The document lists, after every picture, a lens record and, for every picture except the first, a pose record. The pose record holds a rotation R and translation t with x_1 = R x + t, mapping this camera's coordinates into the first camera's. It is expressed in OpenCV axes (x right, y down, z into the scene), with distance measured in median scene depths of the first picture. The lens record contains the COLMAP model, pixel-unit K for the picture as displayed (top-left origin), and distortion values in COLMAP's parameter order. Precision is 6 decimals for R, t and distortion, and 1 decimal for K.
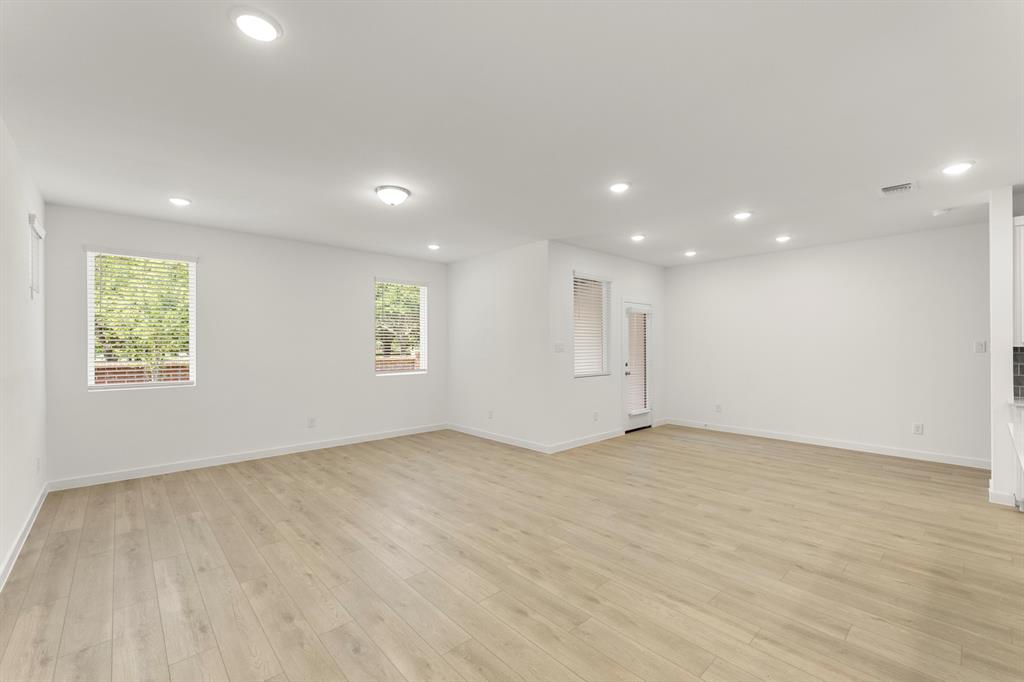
lens RADIAL K [[428.8, 0, 514.5], [0, 428.8, 345.5], [0, 0, 1]] dist [0.007488, -0.000753]
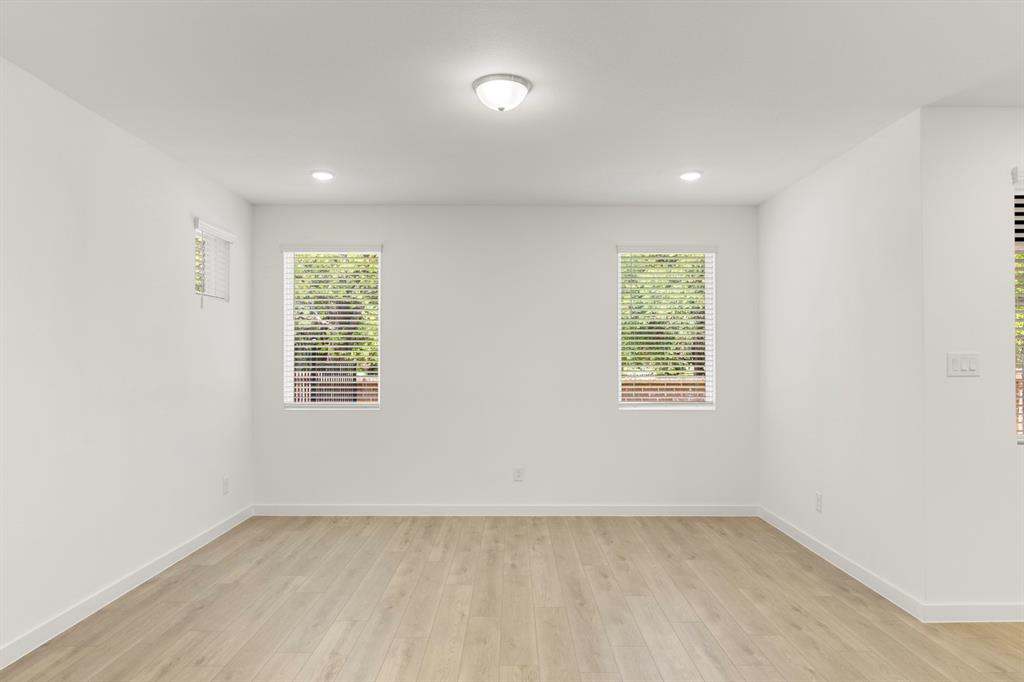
lens RADIAL K [[648.1, 0, 518.6], [0, 648.1, 350.2], [0, 0, 1]] dist [0.003073, -0.002562]
pose [[0.738214, -0.005464, -0.674544, 0.274578], [-0.003058, 0.999930, -0.011447, -0.001469], [0.674560, 0.010513, 0.738146, 0.346660]]
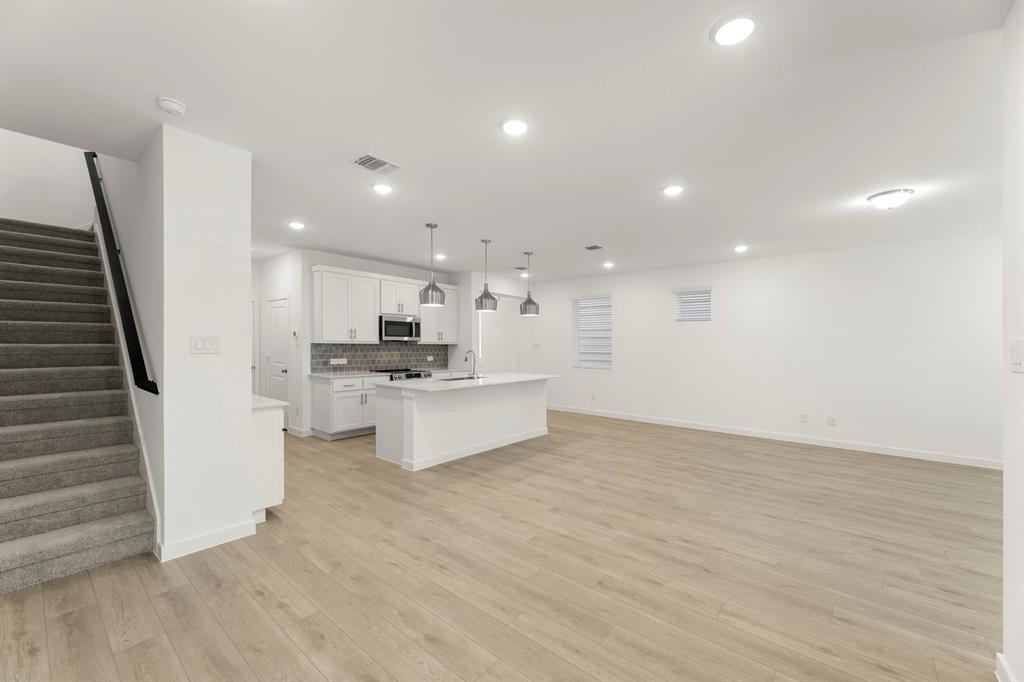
lens RADIAL K [[402.8, 0, 517.5], [0, 402.8, 340.7], [0, 0, 1]] dist [-0.000880, -0.000265]
pose [[-0.991519, -0.008643, -0.129676, 0.627910], [-0.007532, 0.999931, -0.009054, 0.000507], [0.129745, -0.008001, -0.991515, 1.606616]]
